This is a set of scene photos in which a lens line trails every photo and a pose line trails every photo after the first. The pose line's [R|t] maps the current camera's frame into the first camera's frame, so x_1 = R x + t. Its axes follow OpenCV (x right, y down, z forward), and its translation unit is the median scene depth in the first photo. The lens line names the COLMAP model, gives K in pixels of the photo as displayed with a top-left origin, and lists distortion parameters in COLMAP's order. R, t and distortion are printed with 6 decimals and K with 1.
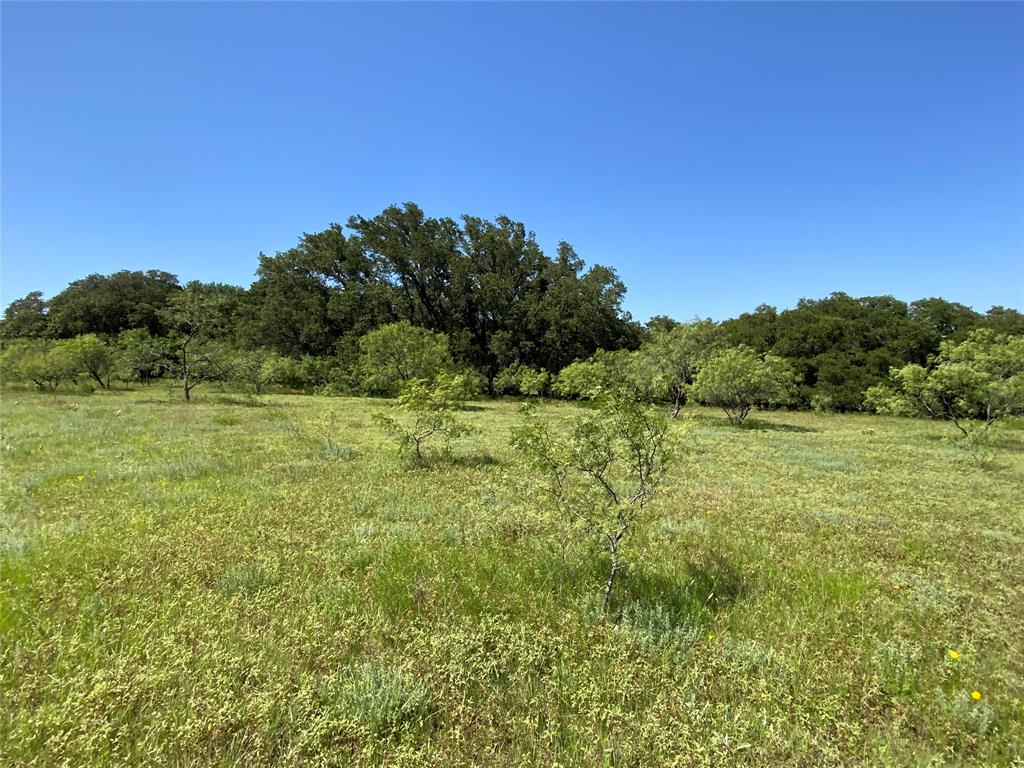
lens RADIAL K [[535.2, 0, 512.0], [0, 535.2, 384.0], [0, 0, 1]] dist [-0.001981, -0.024317]
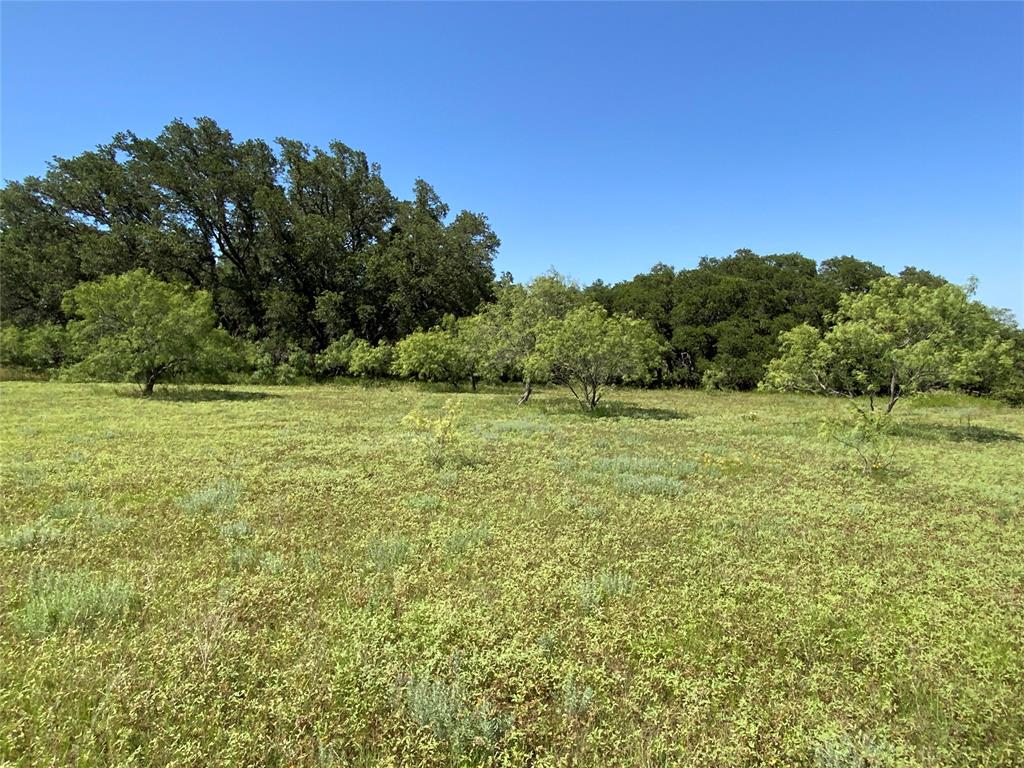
lens RADIAL K [[628.7, 0, 512.0], [0, 628.7, 384.0], [0, 0, 1]] dist [0.006320, -0.059591]
pose [[0.984454, -0.018688, 0.174648, 0.075931], [0.012950, 0.999340, 0.033937, 0.004206], [-0.175166, -0.031148, 0.984046, 0.076763]]
